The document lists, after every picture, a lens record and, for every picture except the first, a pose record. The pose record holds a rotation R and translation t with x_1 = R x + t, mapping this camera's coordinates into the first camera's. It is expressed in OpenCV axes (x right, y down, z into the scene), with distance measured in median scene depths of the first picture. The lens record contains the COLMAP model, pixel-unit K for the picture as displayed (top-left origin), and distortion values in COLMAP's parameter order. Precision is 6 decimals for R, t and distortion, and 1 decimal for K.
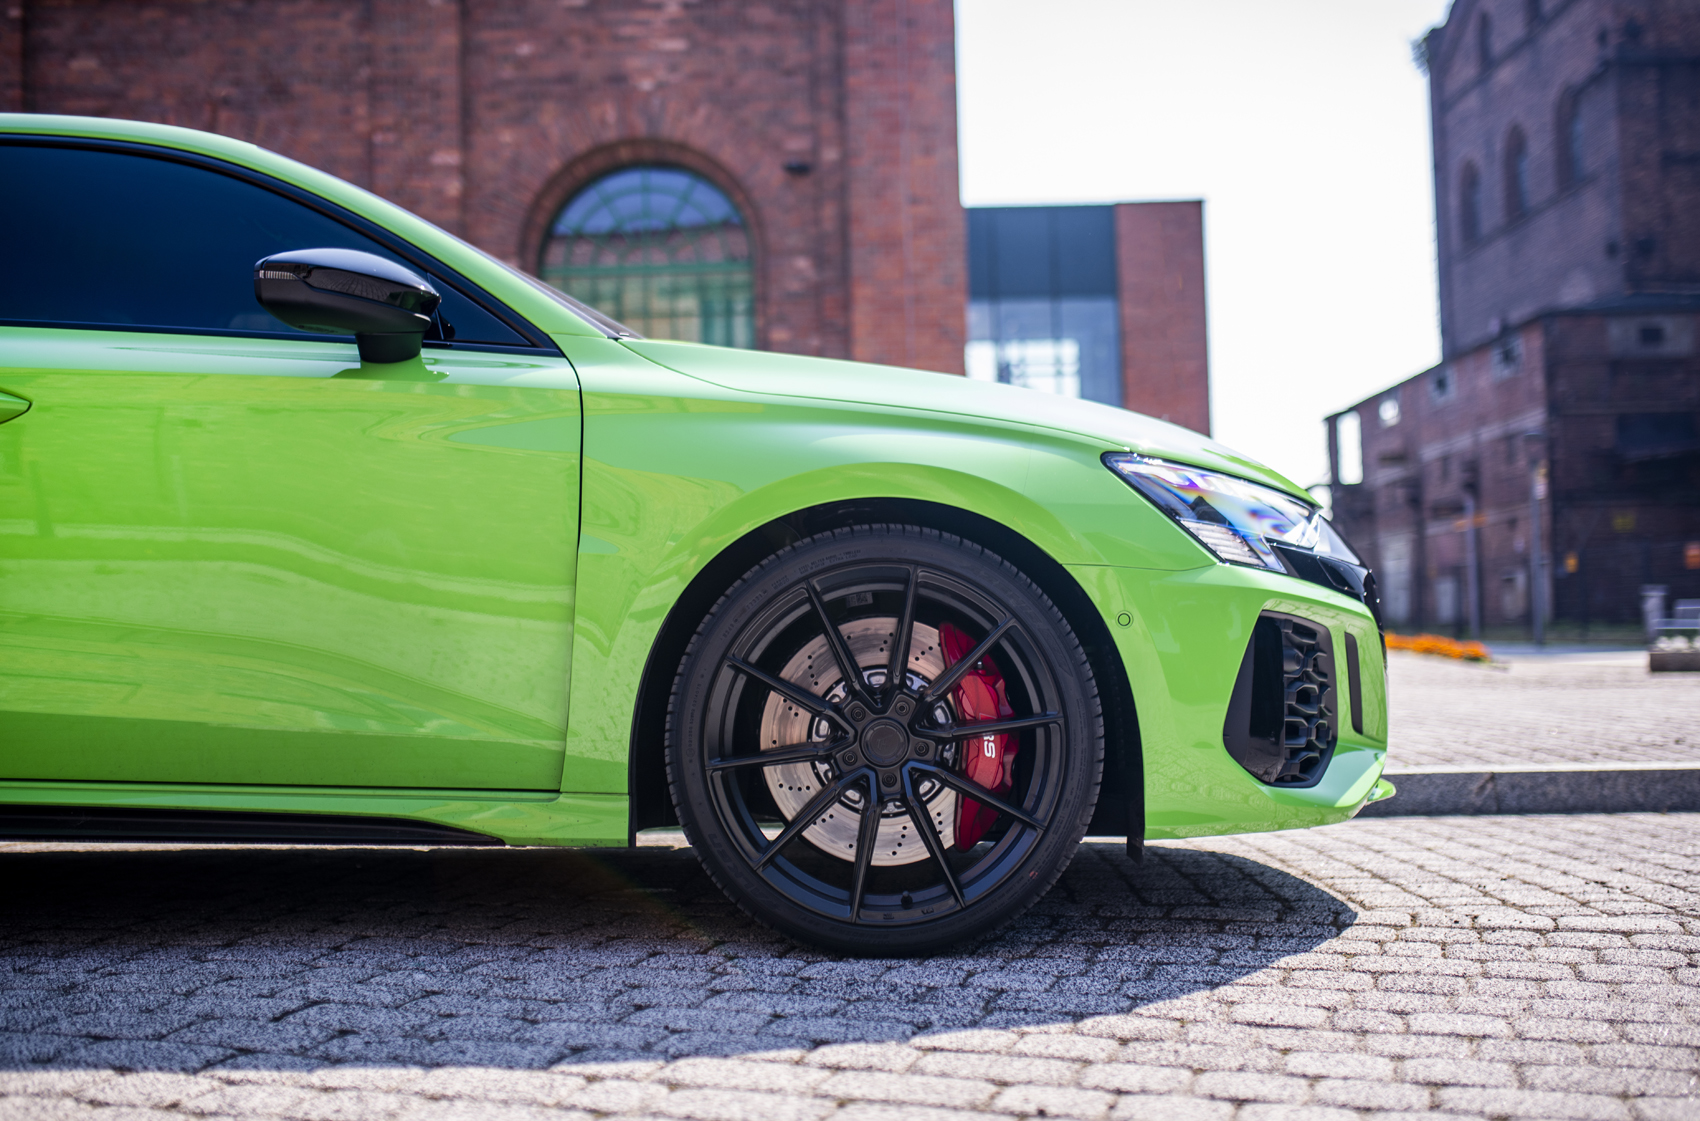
lens RADIAL K [[1693.1, 0, 850.0], [0, 1693.1, 560.5], [0, 0, 1]] dist [-0.055898, 0.077048]
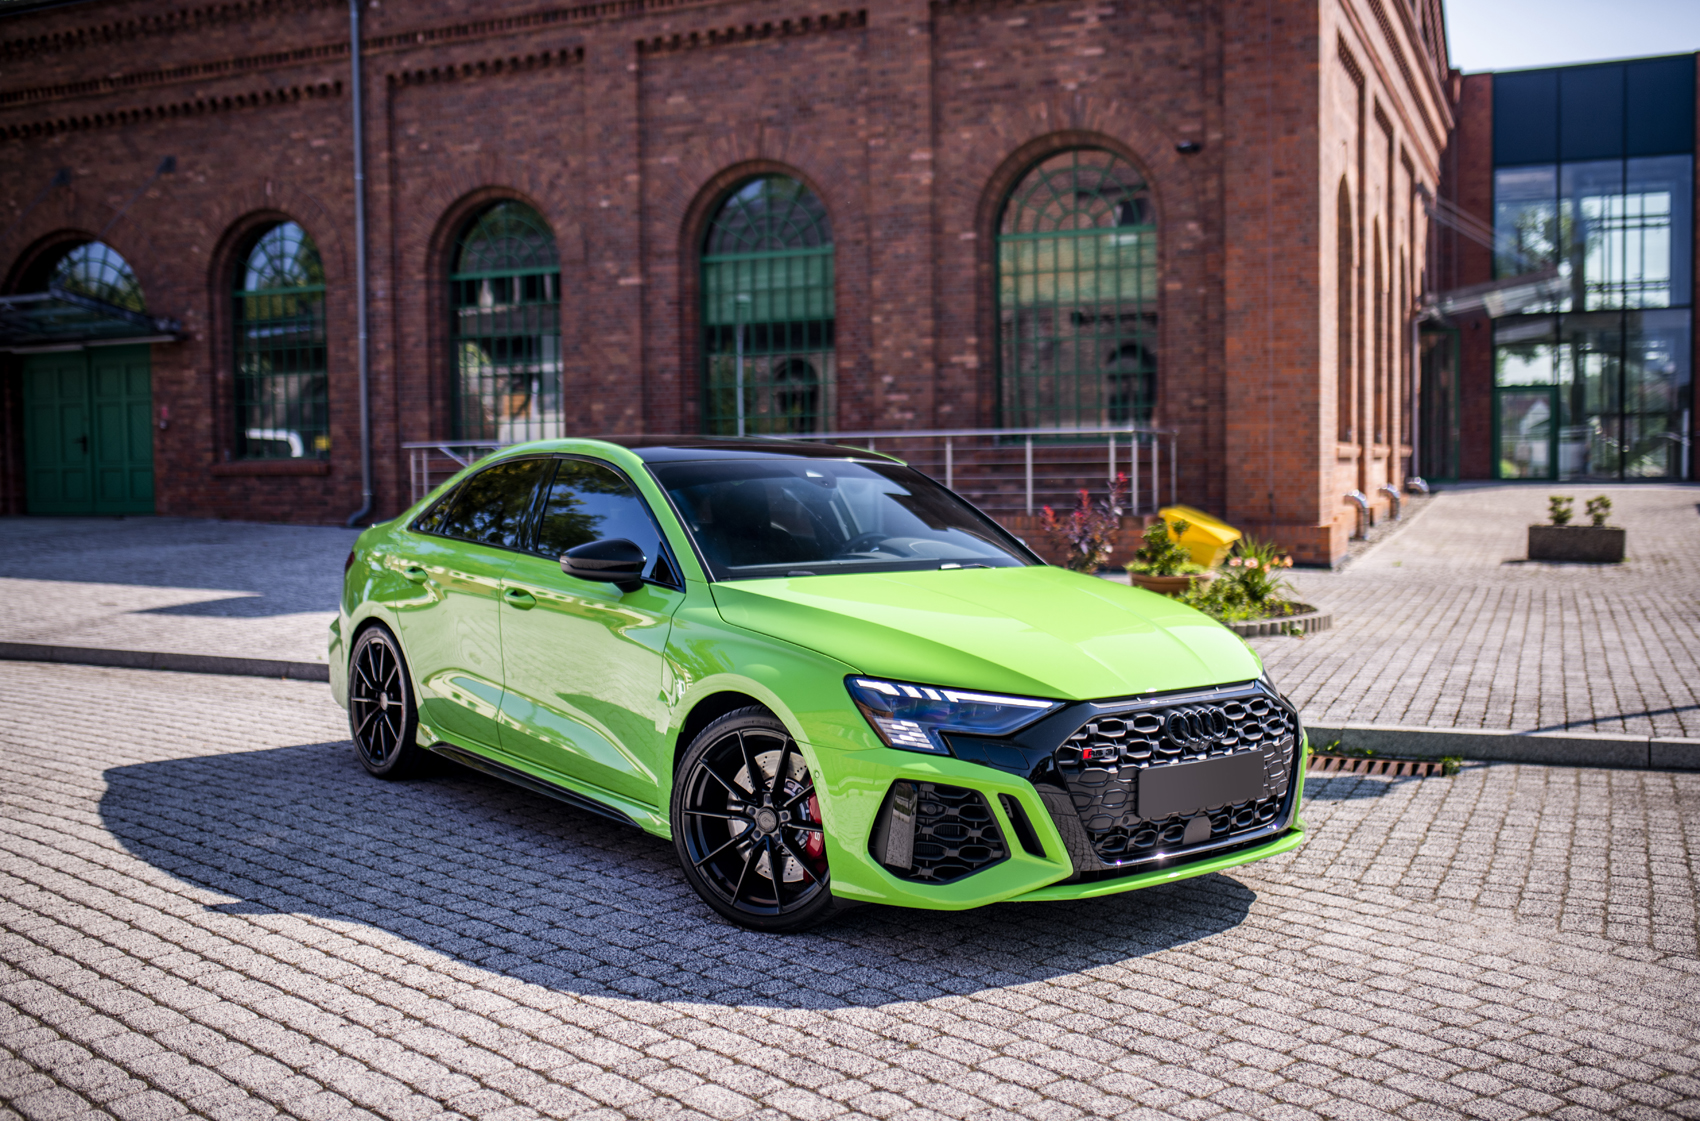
lens RADIAL K [[1669.2, 0, 871.1], [0, 1669.2, 557.6], [0, 0, 1]] dist [-0.065693, 0.097823]
pose [[0.916496, 0.039398, -0.398099, 0.249947], [0.006801, 0.993460, 0.113975, -0.076086], [0.399986, -0.107165, 0.910235, -0.222642]]
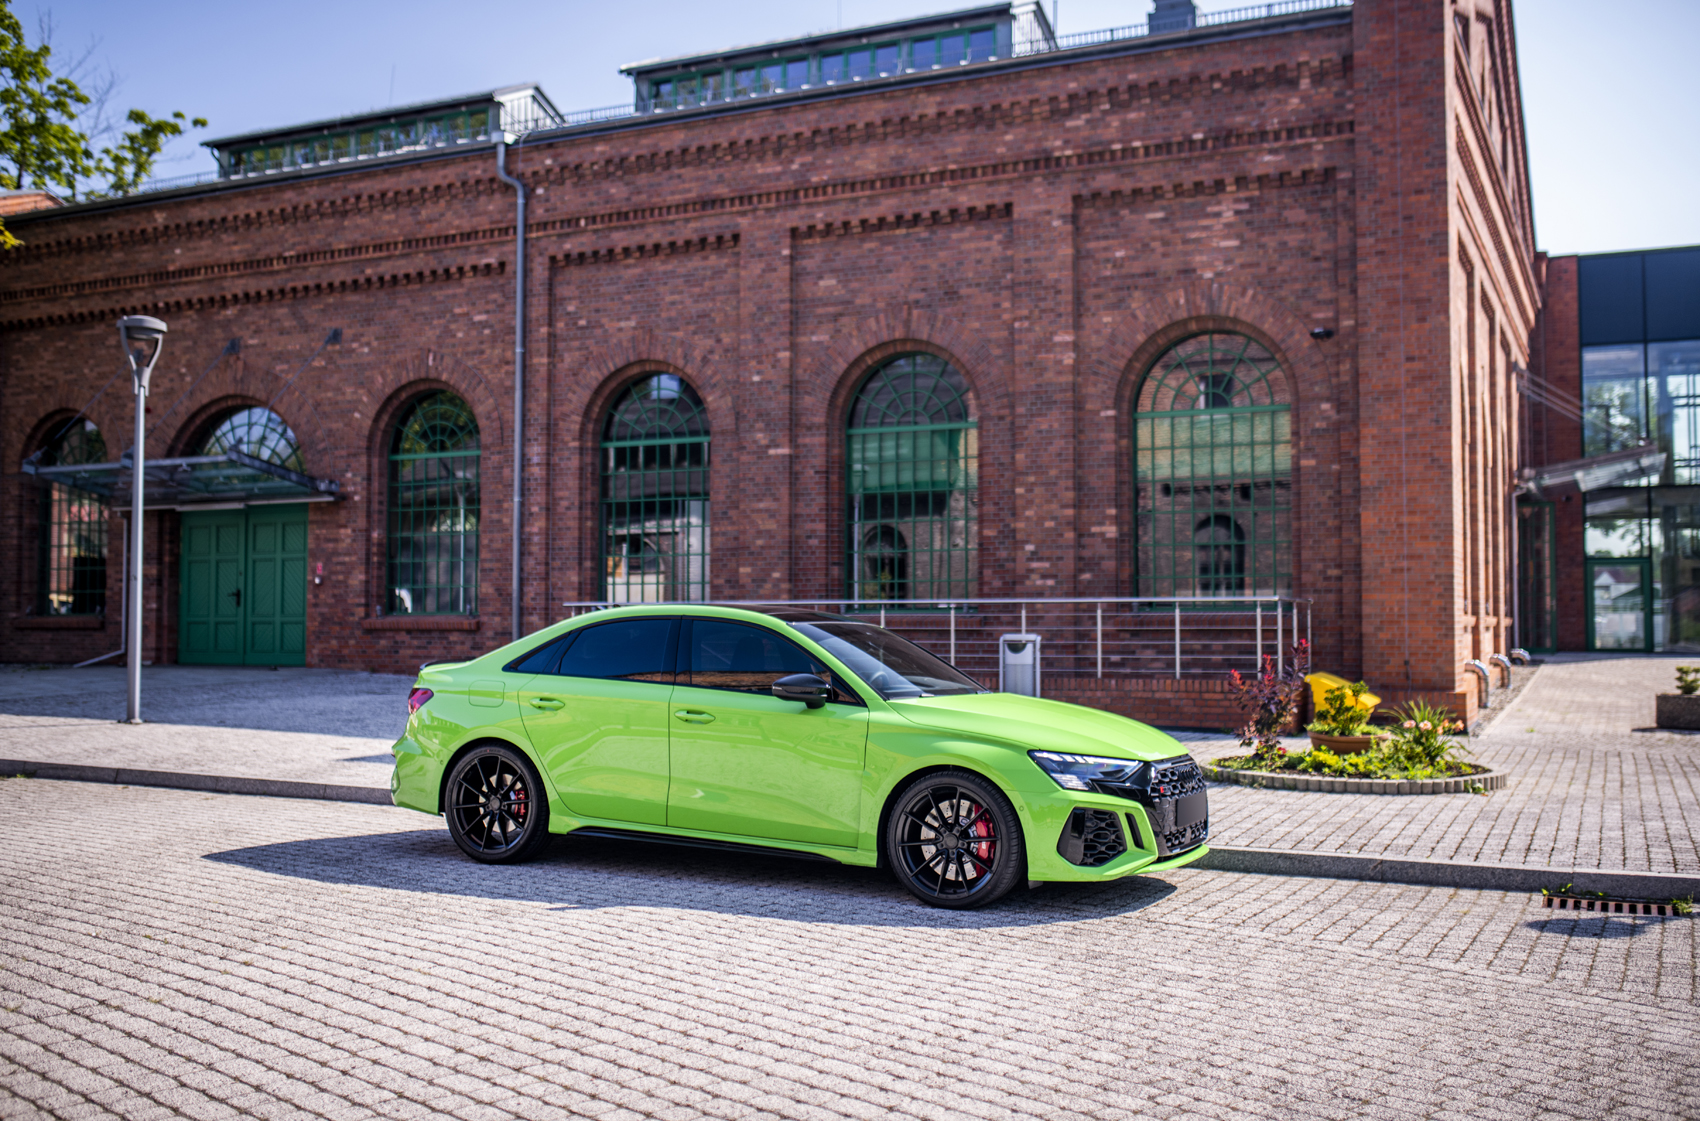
lens RADIAL K [[1686.7, 0, 861.8], [0, 1686.7, 553.1], [0, 0, 1]] dist [-0.069369, 0.104266]
pose [[0.903523, 0.010282, -0.428417, 0.204420], [-0.004782, 0.999892, 0.013910, -0.079986], [0.428514, -0.010519, 0.903474, -0.322142]]
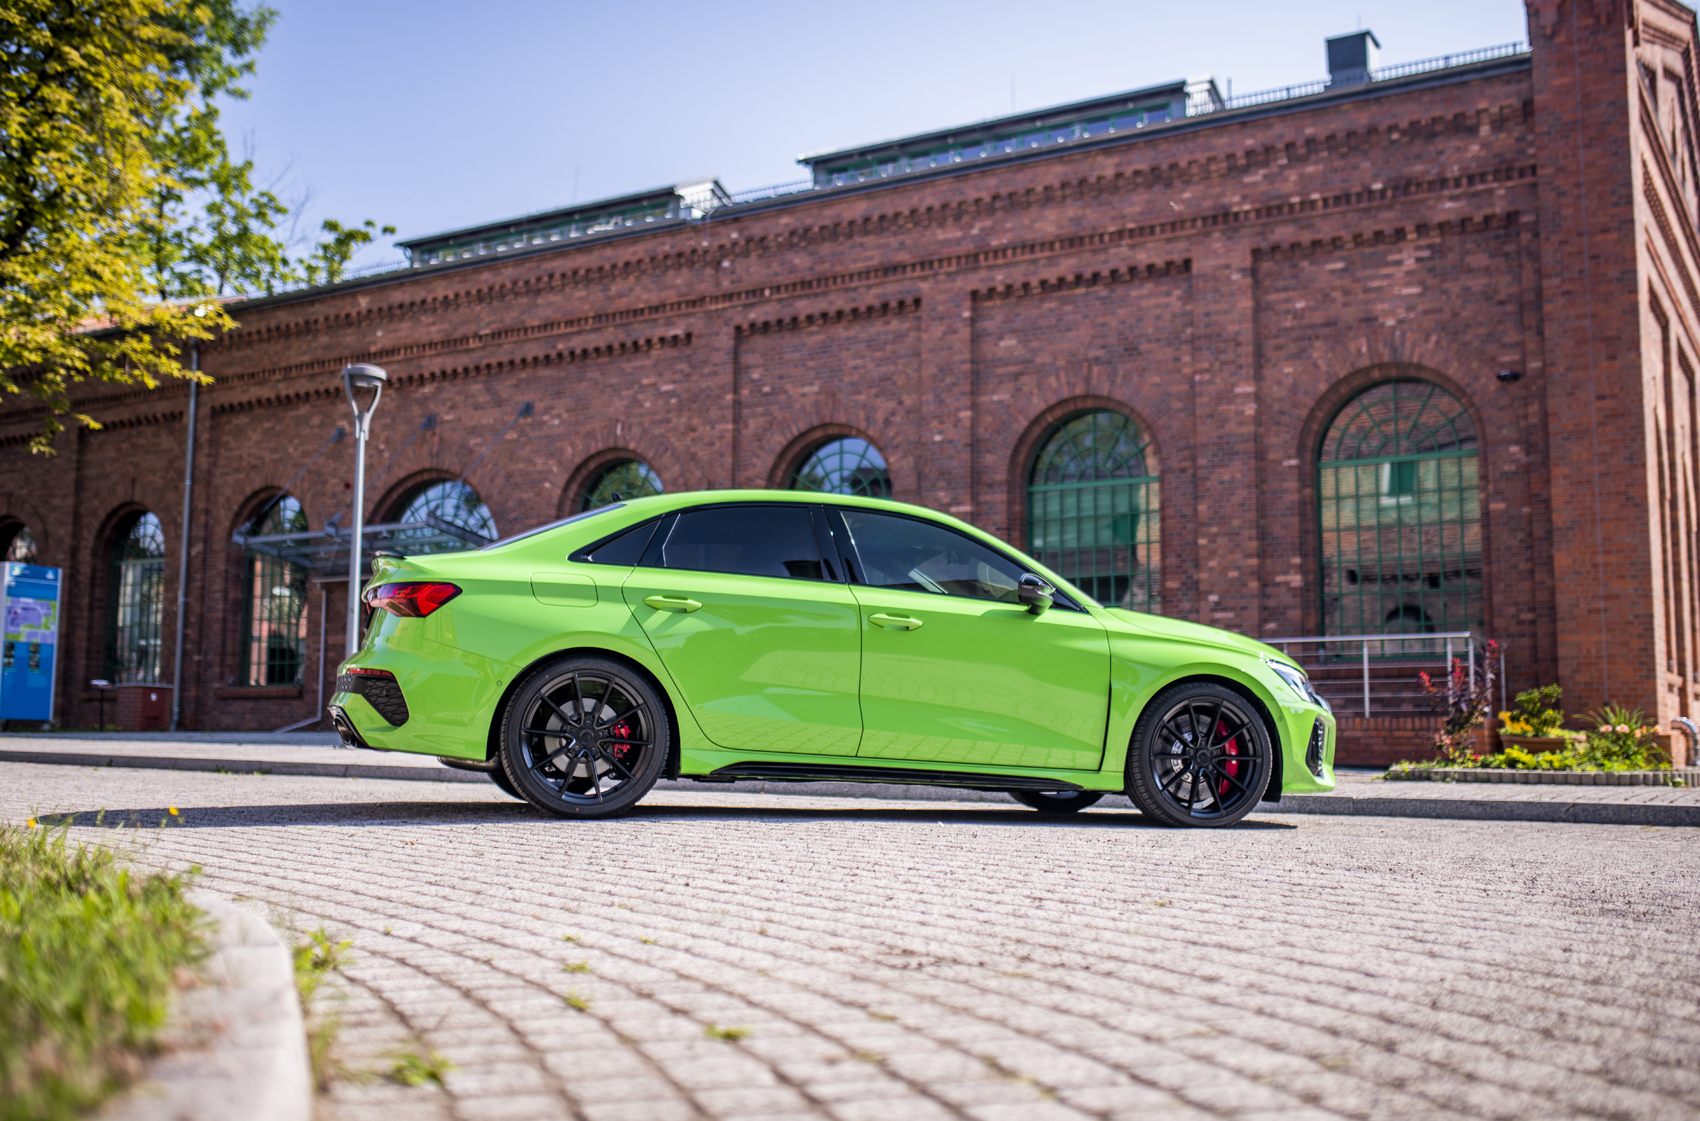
lens RADIAL K [[1744.2, 0, 852.2], [0, 1744.2, 554.6], [0, 0, 1]] dist [-0.071865, 0.113403]
pose [[0.855591, -0.026832, -0.516957, 0.220272], [-0.005613, 0.998116, -0.061095, -0.012732], [0.517623, 0.055174, 0.853828, -0.383931]]
